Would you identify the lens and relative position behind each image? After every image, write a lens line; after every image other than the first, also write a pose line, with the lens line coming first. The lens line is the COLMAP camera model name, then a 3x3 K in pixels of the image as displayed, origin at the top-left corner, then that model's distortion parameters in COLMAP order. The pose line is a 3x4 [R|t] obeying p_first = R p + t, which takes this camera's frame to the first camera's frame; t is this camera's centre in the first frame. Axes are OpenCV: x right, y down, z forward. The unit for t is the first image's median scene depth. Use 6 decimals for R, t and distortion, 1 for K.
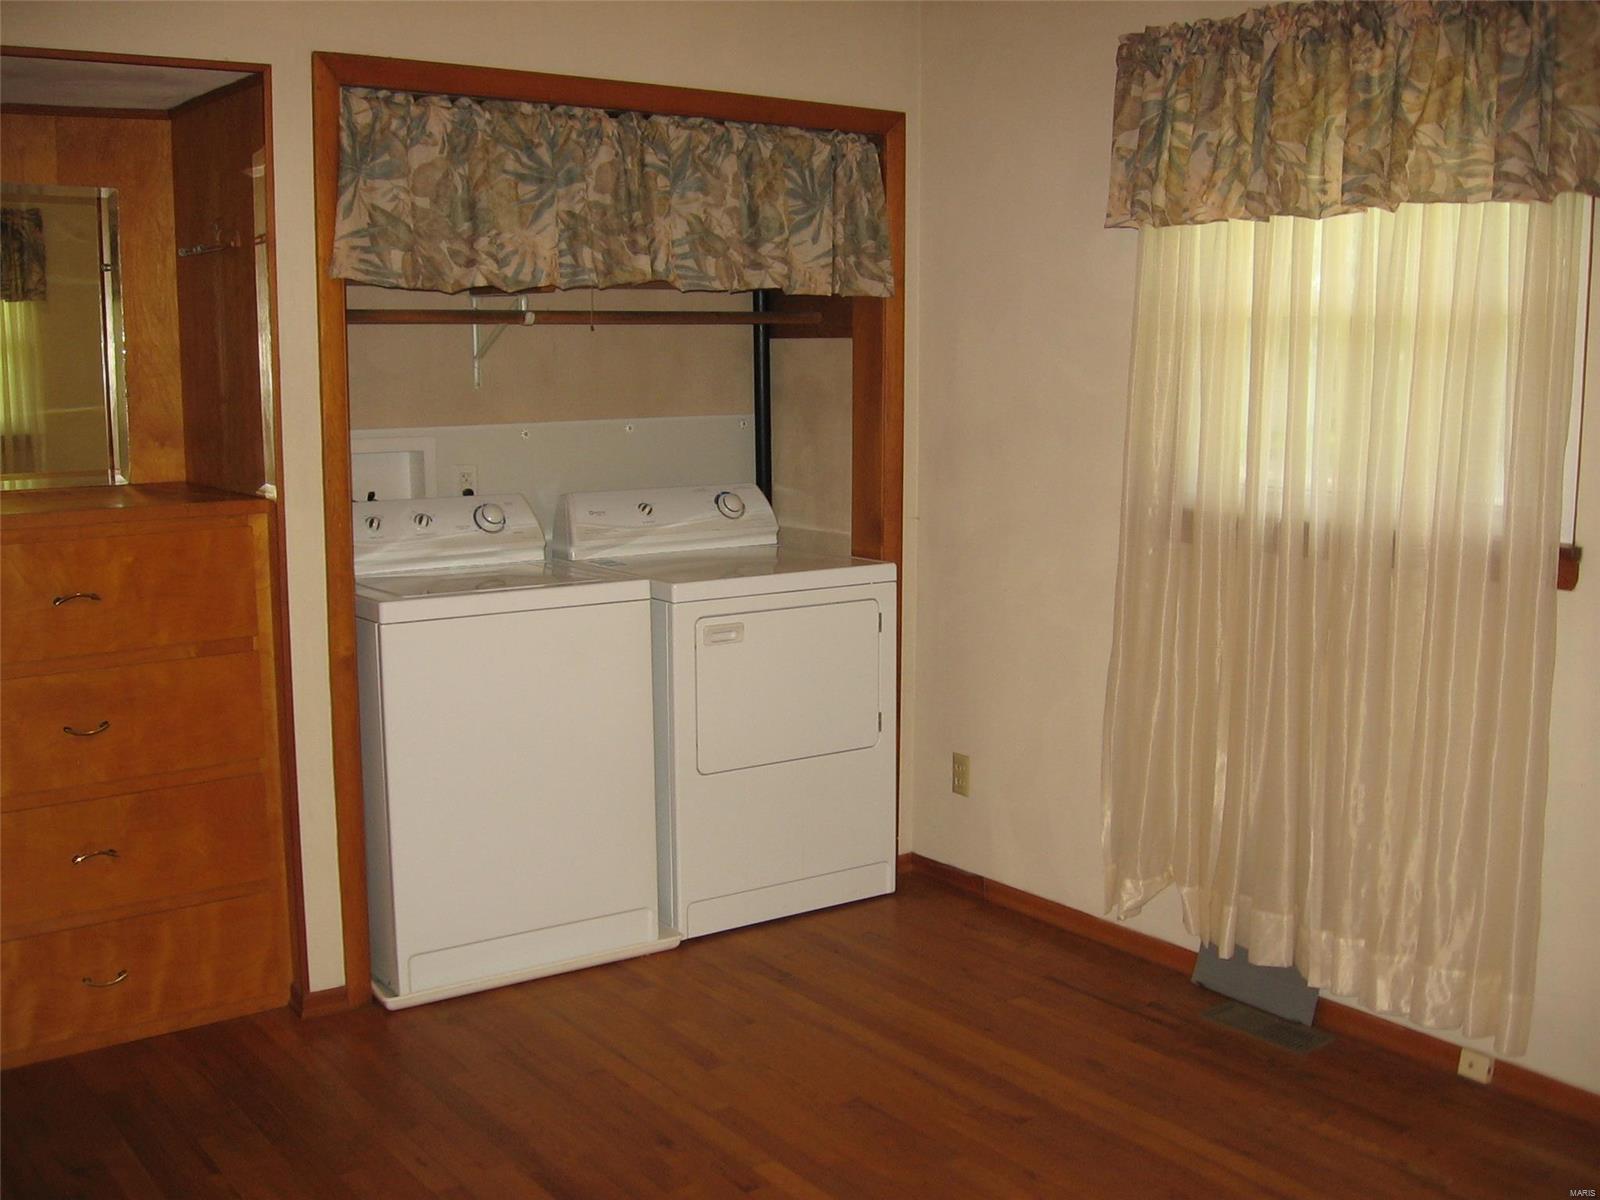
lens RADIAL K [[1686.3, 0, 807.9], [0, 1686.3, 602.5], [0, 0, 1]] dist [-0.126845, 0.064937]
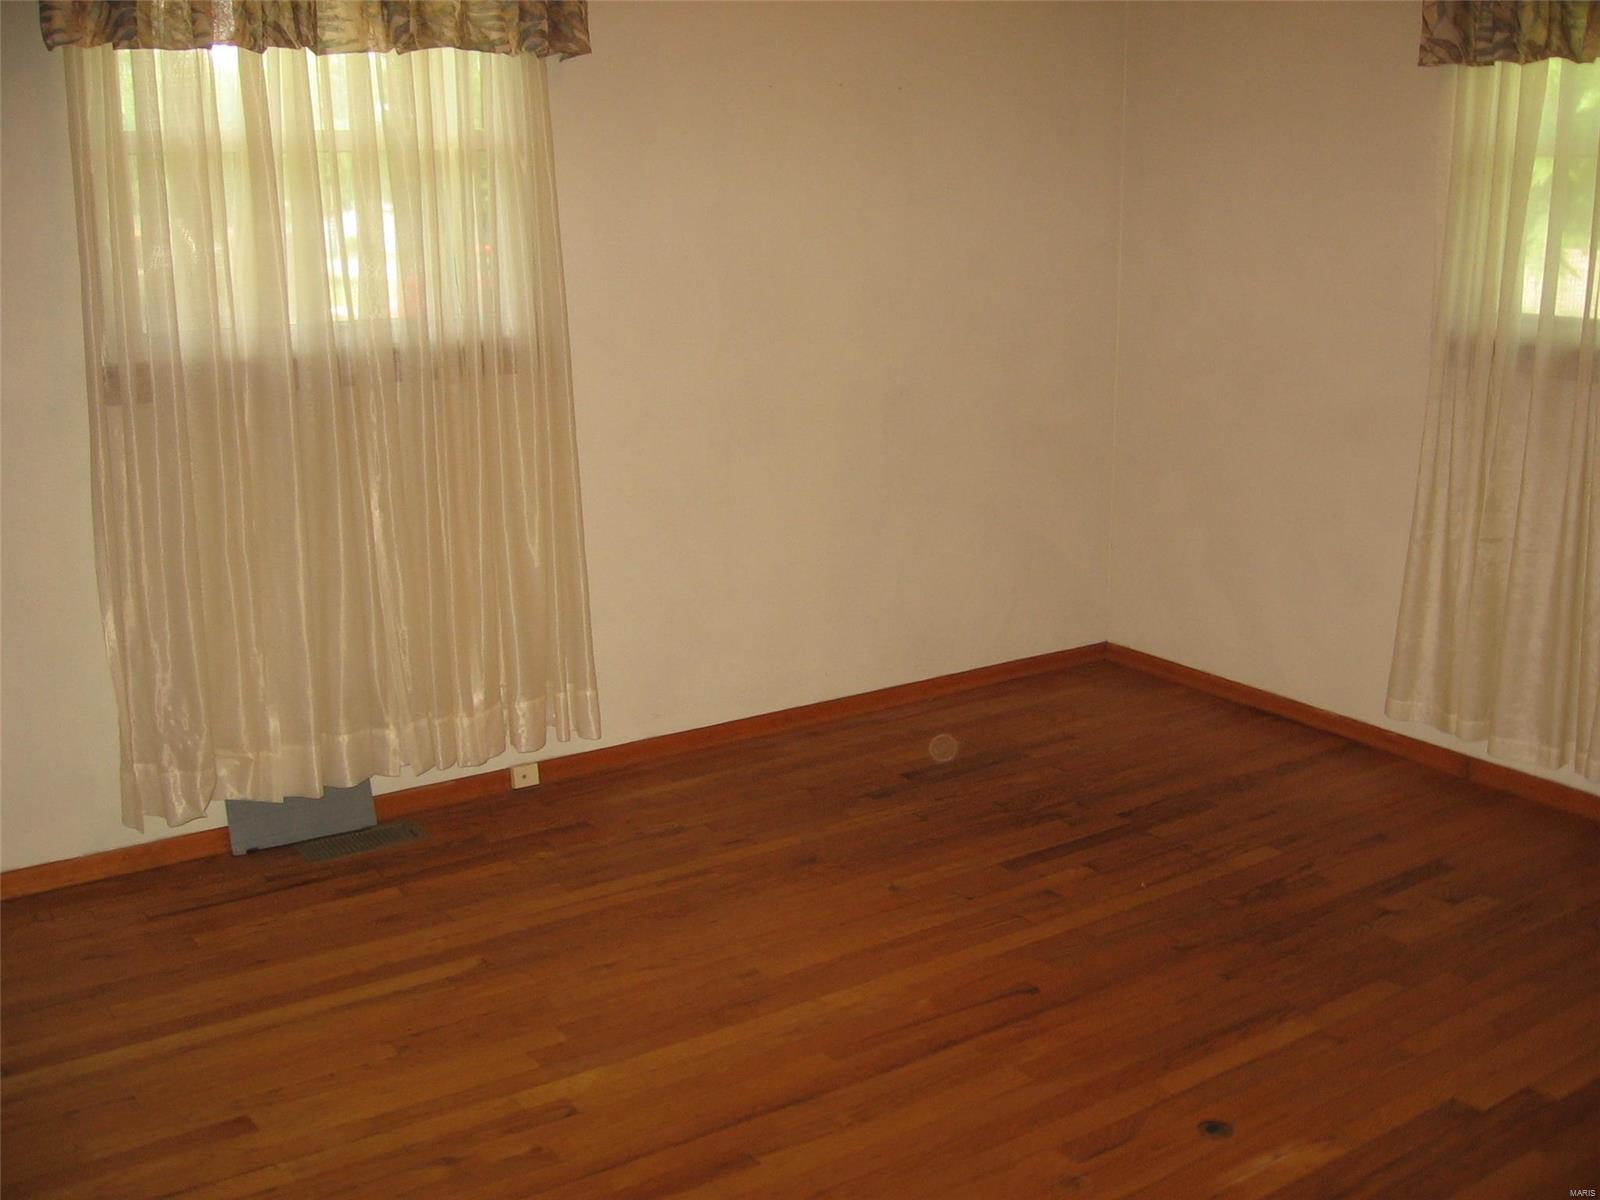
lens RADIAL K [[1686.3, 0, 807.9], [0, 1686.3, 602.5], [0, 0, 1]] dist [-0.126845, 0.064937]
pose [[0.034683, -0.239259, 0.970336, -0.738634], [0.155850, 0.960337, 0.231223, -0.092563], [-0.987172, 0.143207, 0.070596, 0.666794]]
